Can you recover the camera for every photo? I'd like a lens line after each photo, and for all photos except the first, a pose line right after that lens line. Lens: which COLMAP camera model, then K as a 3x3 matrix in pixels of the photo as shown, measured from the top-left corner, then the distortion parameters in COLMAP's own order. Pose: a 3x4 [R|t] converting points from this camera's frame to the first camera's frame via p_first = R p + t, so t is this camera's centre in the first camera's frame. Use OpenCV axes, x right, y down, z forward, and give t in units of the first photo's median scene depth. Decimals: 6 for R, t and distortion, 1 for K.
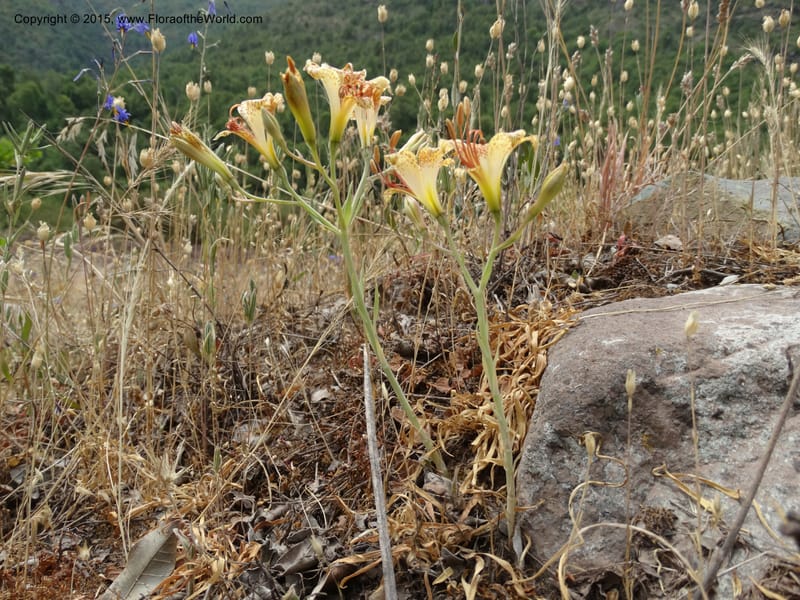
lens RADIAL K [[940.4, 0, 472.3], [0, 940.4, 300.7], [0, 0, 1]] dist [-0.011105, 0.016338]
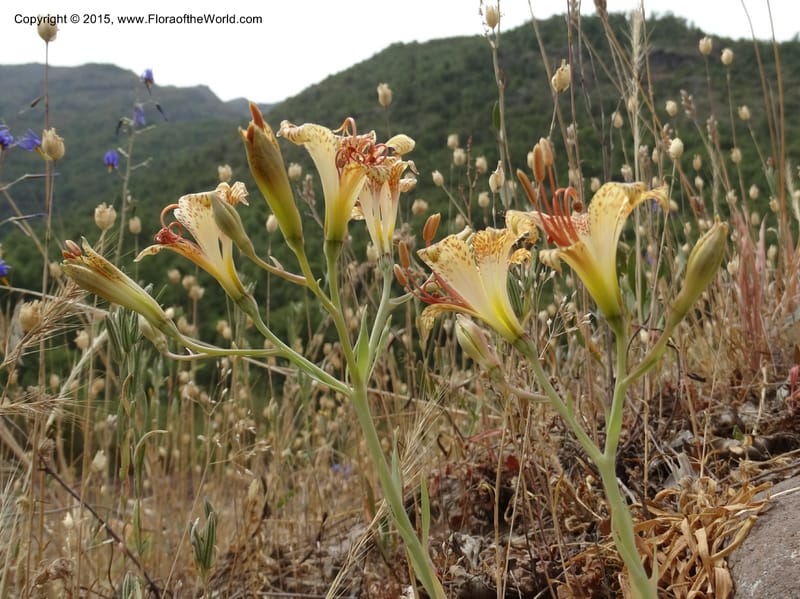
lens RADIAL K [[940.4, 0, 472.3], [0, 940.4, 300.2], [0, 0, 1]] dist [-0.011105, 0.016338]
pose [[0.993189, -0.108564, 0.042306, -0.080592], [0.116367, 0.942565, -0.313096, 0.063547], [-0.005885, 0.315887, 0.948779, 0.399492]]
